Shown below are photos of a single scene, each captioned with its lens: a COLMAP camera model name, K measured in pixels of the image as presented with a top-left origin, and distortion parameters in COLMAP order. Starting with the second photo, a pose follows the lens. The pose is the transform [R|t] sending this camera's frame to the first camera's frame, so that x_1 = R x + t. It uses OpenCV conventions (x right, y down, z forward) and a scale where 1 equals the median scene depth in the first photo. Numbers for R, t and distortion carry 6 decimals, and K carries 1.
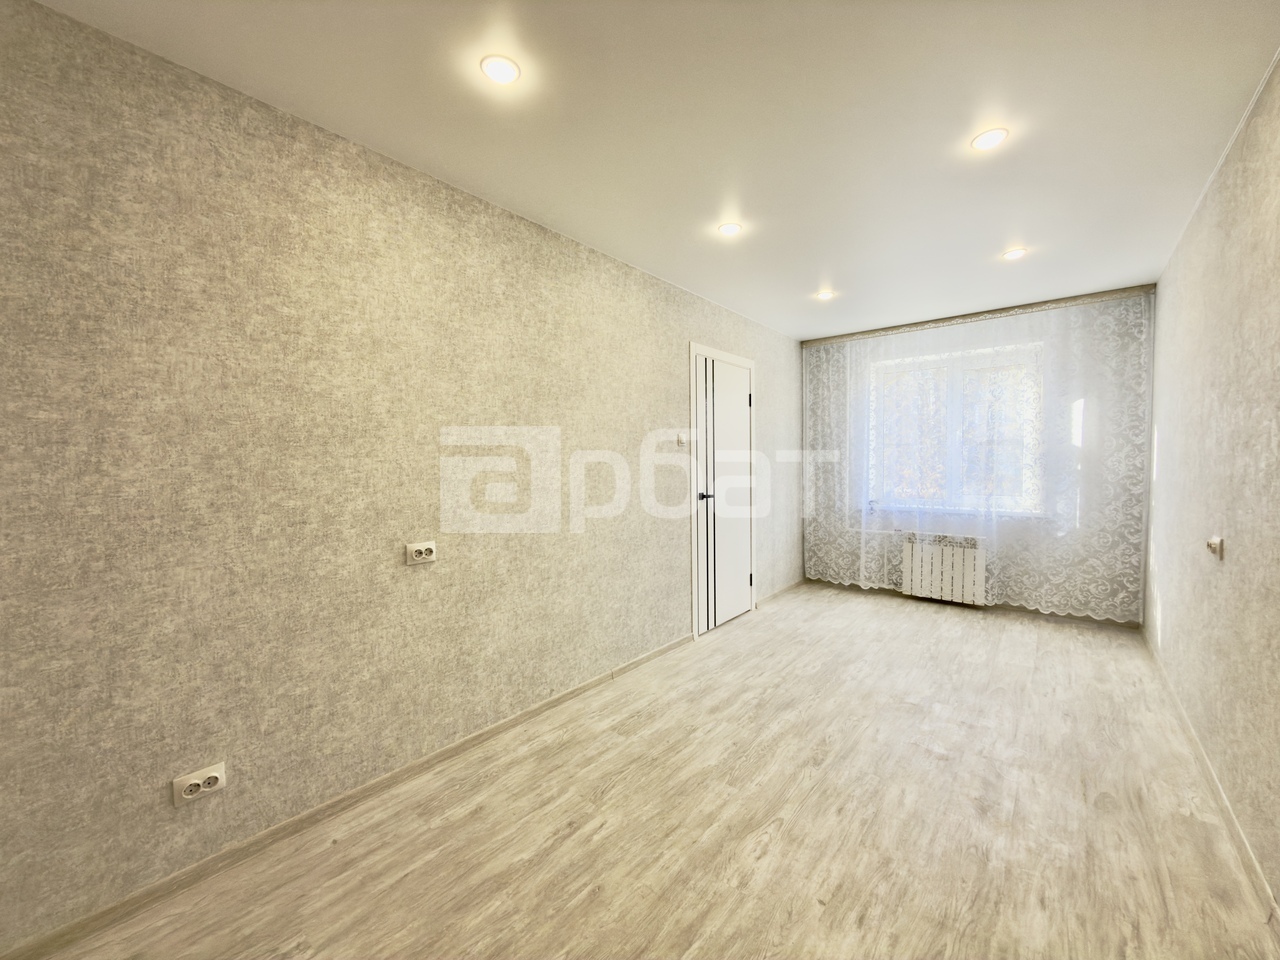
lens RADIAL K [[508.5, 0, 639.2], [0, 508.5, 482.1], [0, 0, 1]] dist [0.000314, 0.000247]
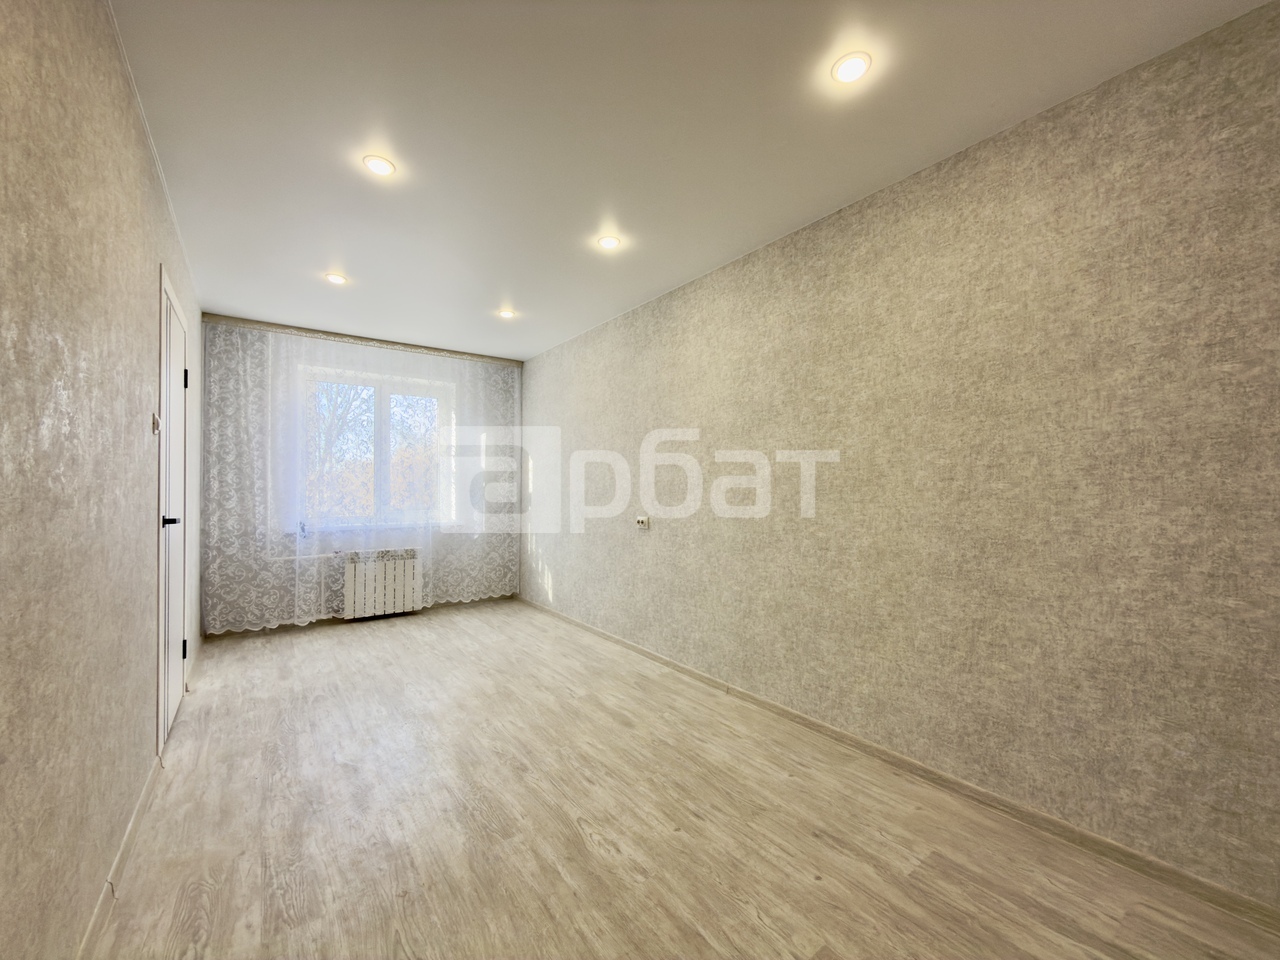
lens RADIAL K [[508.5, 0, 639.2], [0, 508.5, 482.1], [0, 0, 1]] dist [0.000314, 0.000247]
pose [[0.242028, 0.020141, 0.970060, -0.299927], [0.037657, 0.998836, -0.030134, 0.019235], [-0.969538, 0.043823, 0.240988, 0.278749]]
